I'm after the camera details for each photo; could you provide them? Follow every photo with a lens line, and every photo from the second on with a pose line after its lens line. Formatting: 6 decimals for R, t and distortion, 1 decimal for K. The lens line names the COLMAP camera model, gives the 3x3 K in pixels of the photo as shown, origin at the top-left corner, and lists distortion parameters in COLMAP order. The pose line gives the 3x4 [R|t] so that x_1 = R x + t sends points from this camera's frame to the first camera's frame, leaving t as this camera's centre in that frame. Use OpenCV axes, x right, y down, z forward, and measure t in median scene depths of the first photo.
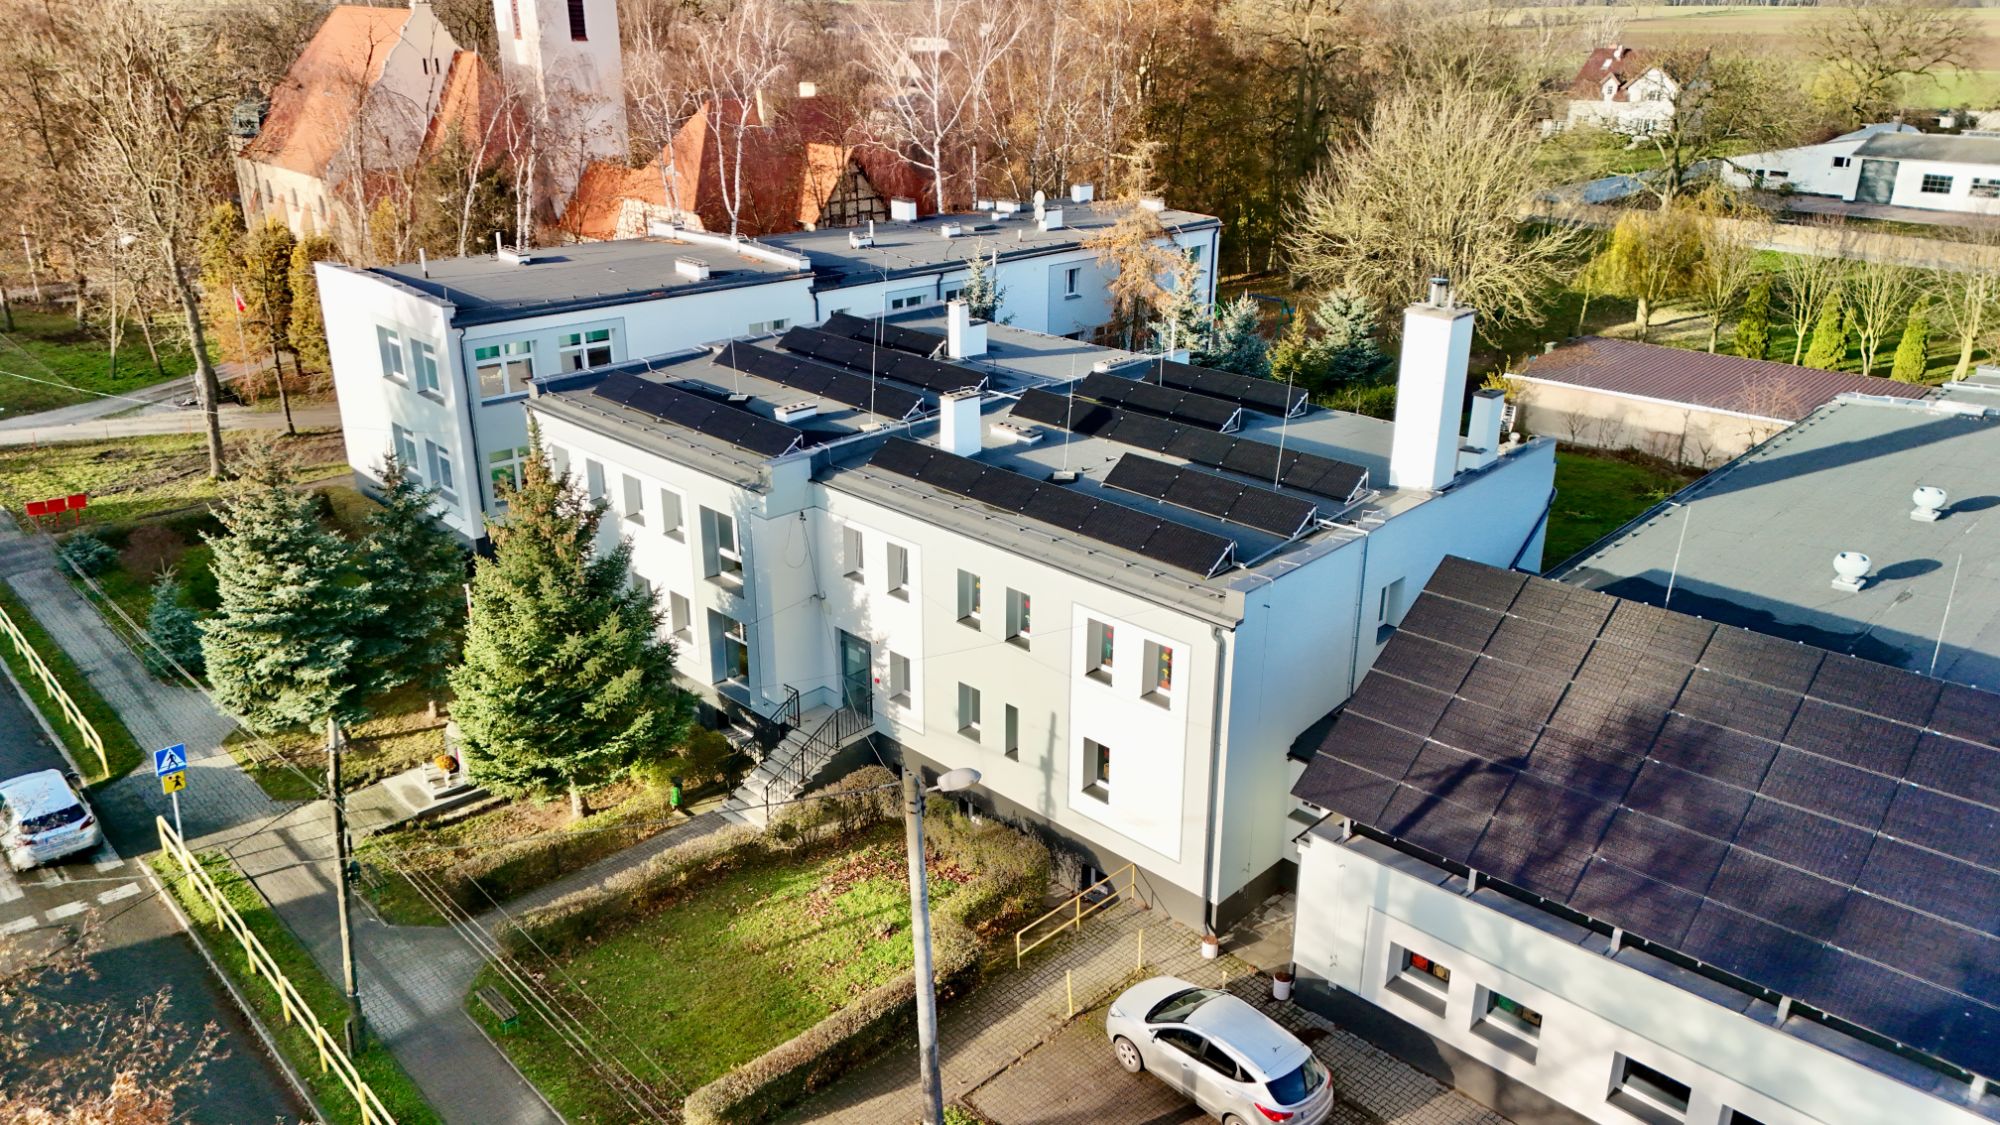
lens RADIAL K [[1464.4, 0, 1003.7], [0, 1464.4, 571.6], [0, 0, 1]] dist [0.083558, -0.081484]
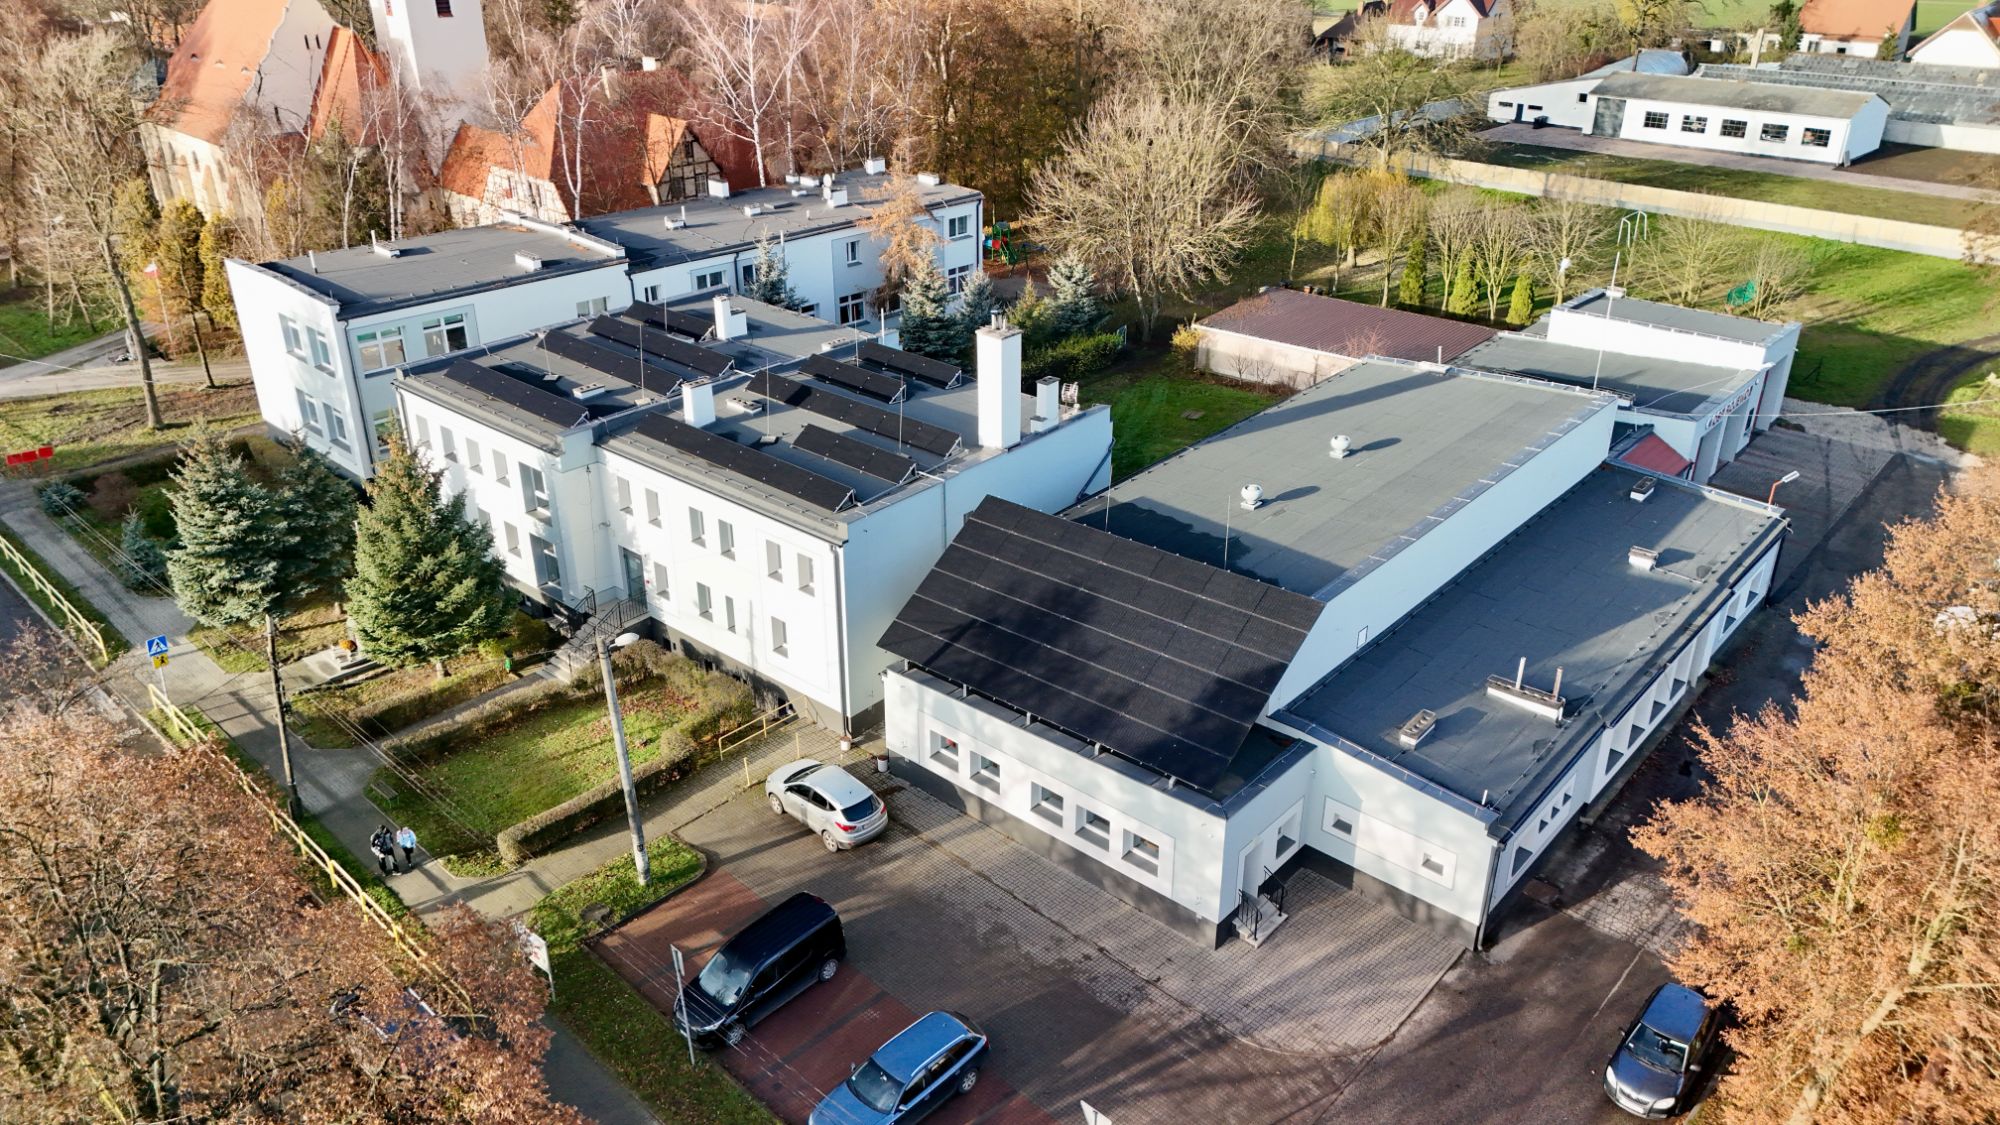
lens RADIAL K [[1464.4, 0, 1003.7], [0, 1464.4, 571.6], [0, 0, 1]] dist [0.083558, -0.081484]
pose [[0.998681, -0.025117, 0.044782, 0.198780], [0.021577, 0.996730, 0.077865, -0.040904], [-0.046591, -0.076796, 0.995958, -0.463917]]
